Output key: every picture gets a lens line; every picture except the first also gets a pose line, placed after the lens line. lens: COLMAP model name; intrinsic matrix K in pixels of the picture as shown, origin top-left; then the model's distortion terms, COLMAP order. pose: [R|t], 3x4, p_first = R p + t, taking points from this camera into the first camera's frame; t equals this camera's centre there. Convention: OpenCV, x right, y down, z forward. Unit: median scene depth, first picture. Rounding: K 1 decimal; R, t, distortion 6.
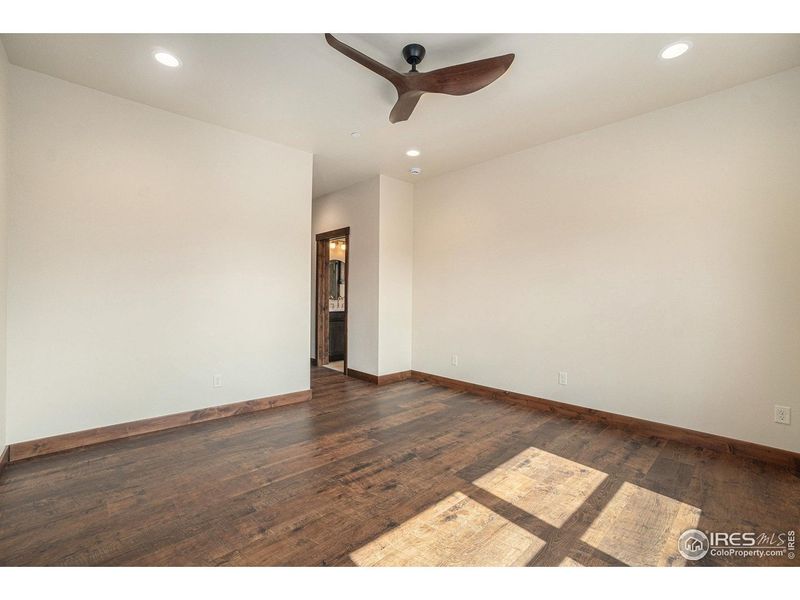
lens RADIAL K [[355.0, 0, 404.8], [0, 355.0, 296.1], [0, 0, 1]] dist [-0.046267, 0.000351]
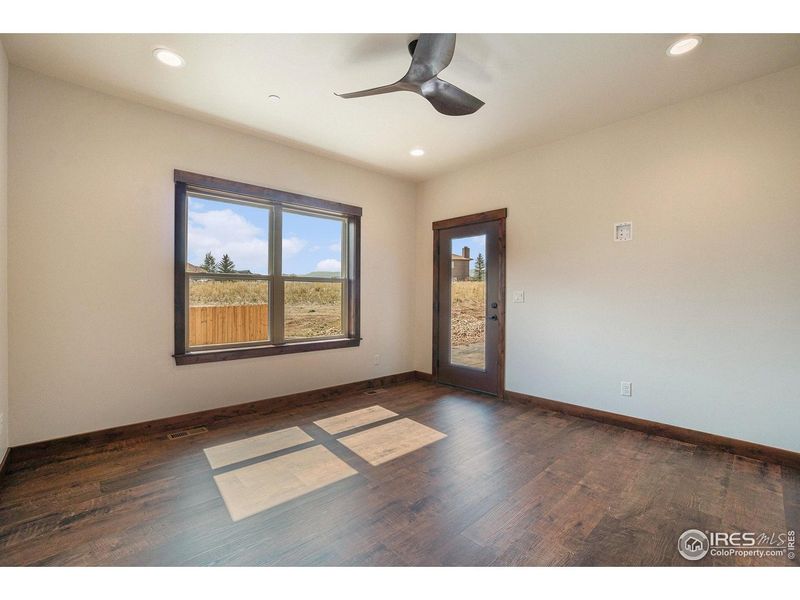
lens RADIAL K [[355.0, 0, 404.8], [0, 355.0, 296.1], [0, 0, 1]] dist [-0.046267, 0.000351]
pose [[-0.999883, -0.012996, 0.008014, 0.053291], [-0.013004, 0.999915, -0.000960, -0.001013], [-0.008001, -0.001064, -0.999967, 2.199062]]
